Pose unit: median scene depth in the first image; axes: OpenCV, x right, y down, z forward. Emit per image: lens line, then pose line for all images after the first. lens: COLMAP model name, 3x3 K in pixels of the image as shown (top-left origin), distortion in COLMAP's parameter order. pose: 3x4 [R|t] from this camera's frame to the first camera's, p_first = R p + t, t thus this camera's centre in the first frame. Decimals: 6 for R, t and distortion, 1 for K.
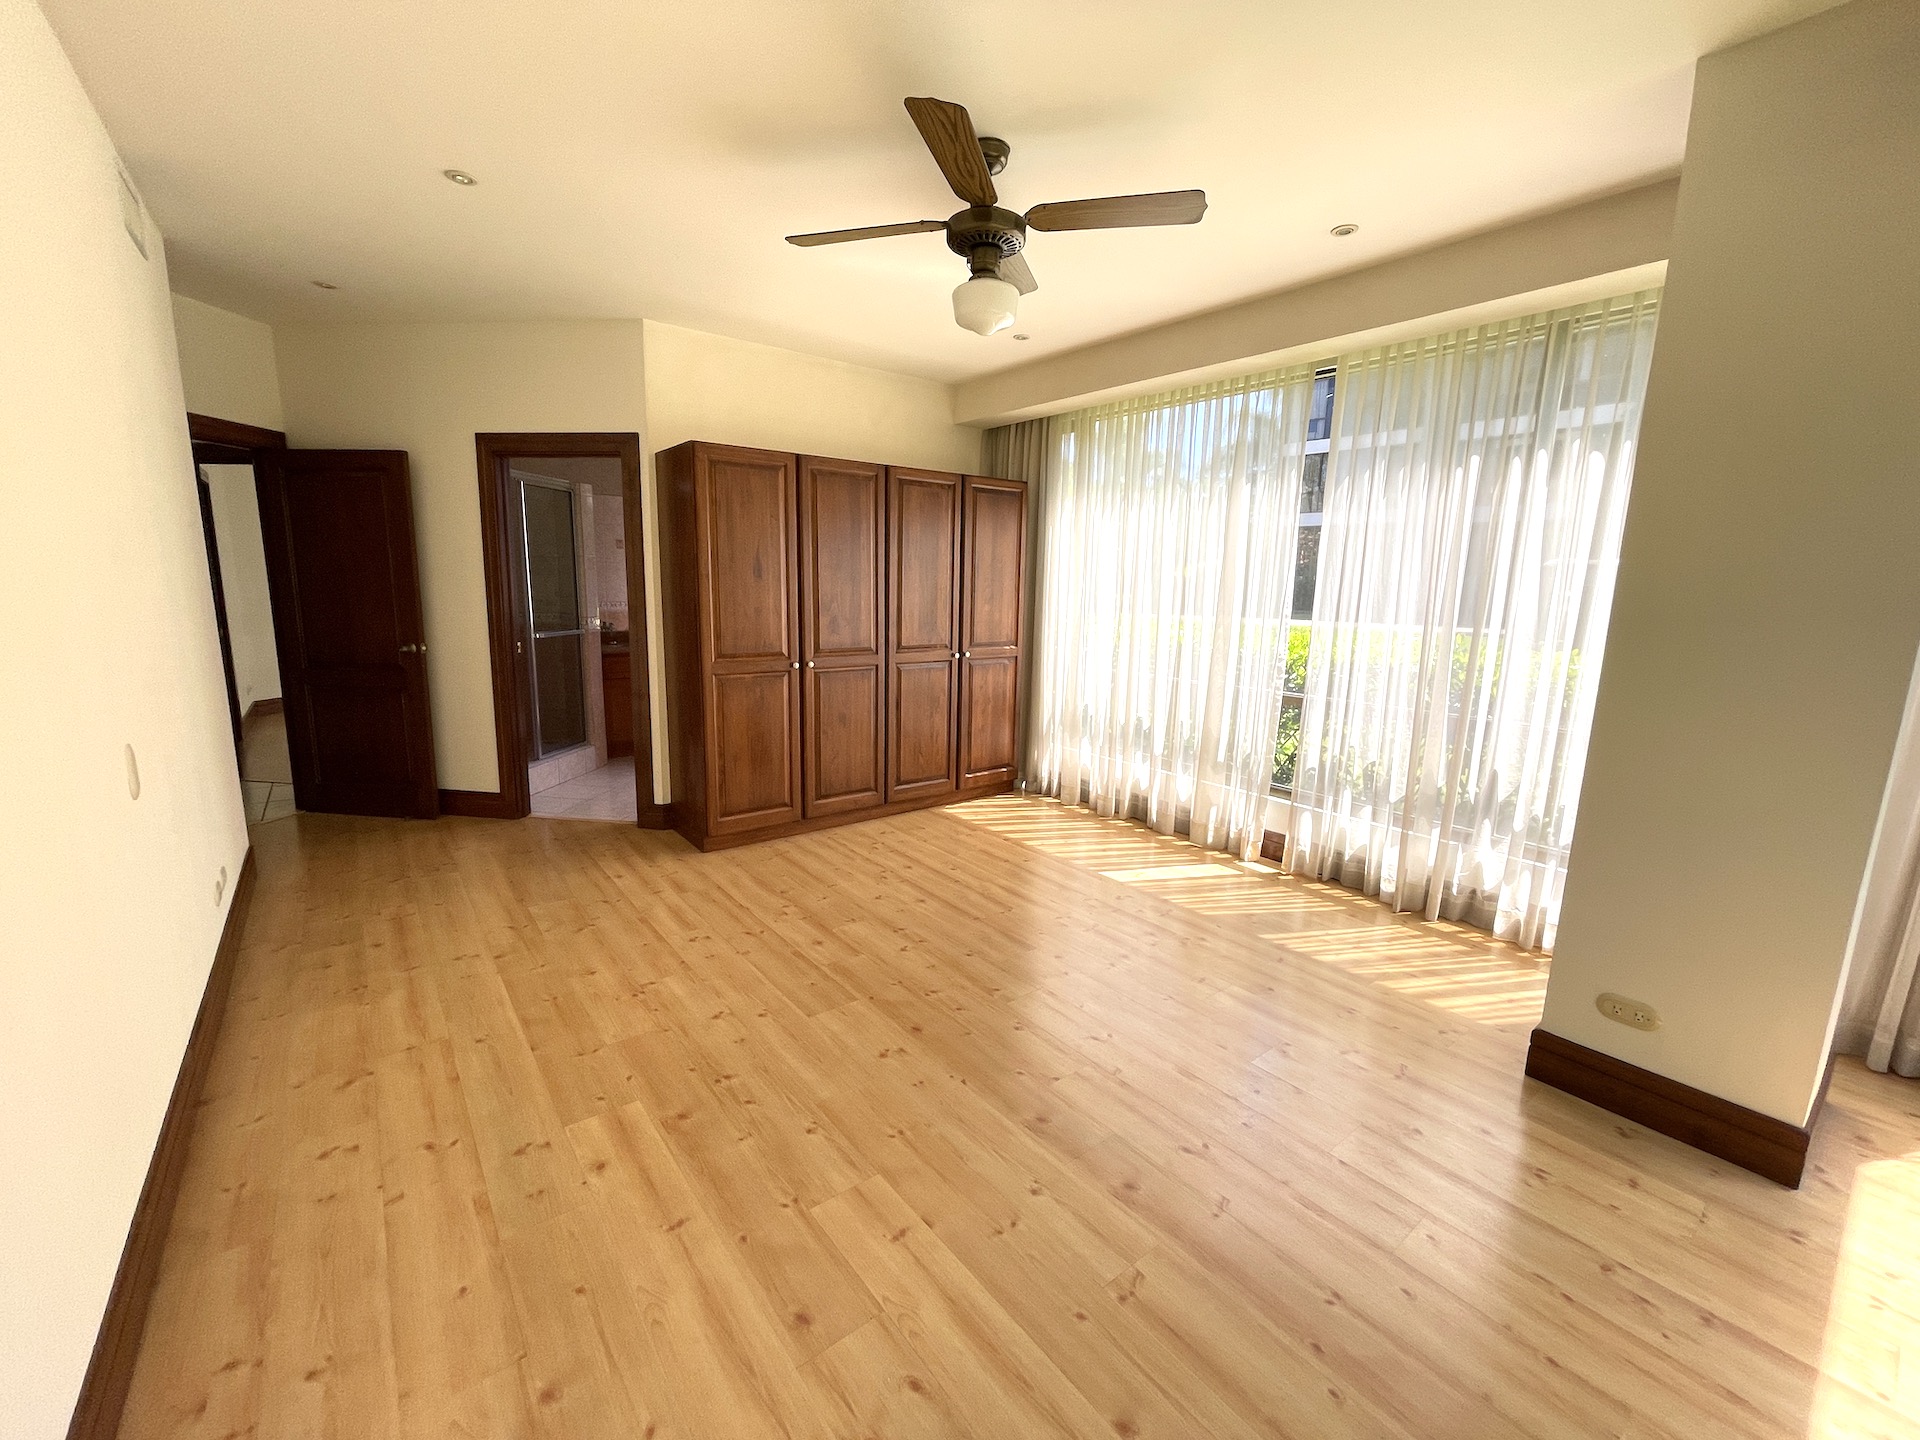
lens RADIAL K [[779.0, 0, 958.5], [0, 779.0, 722.6], [0, 0, 1]] dist [-0.002091, -0.000460]
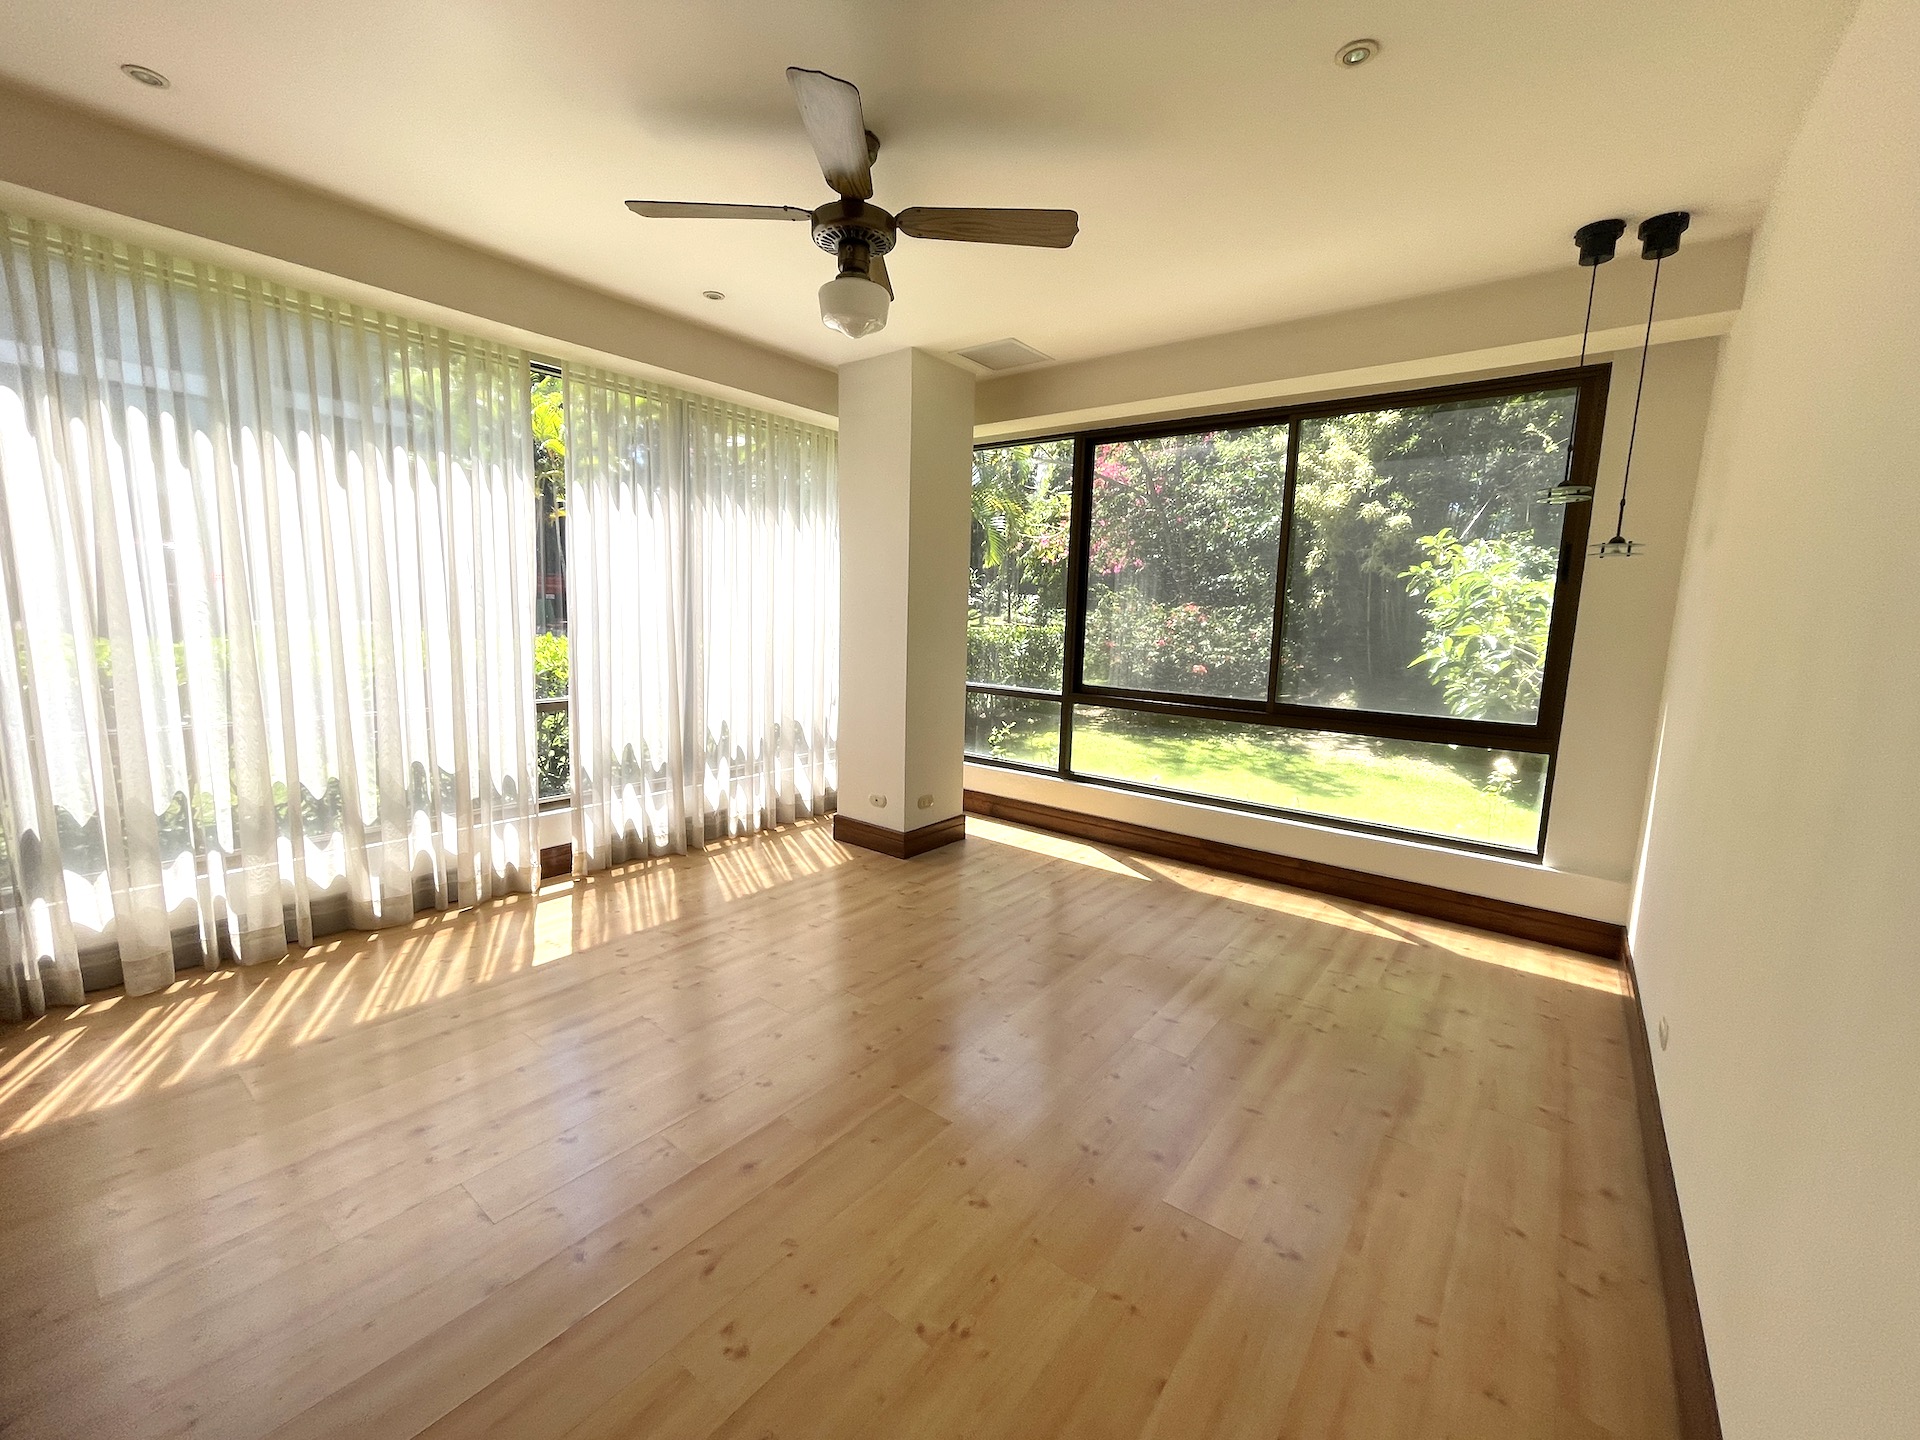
lens RADIAL K [[779.0, 0, 957.5], [0, 779.0, 715.2], [0, 0, 1]] dist [-0.002091, -0.000460]
pose [[-0.237275, -0.163735, 0.957544, -0.608682], [0.138043, 0.970008, 0.200072, -0.139624], [-0.961584, 0.179655, -0.207556, 0.718642]]
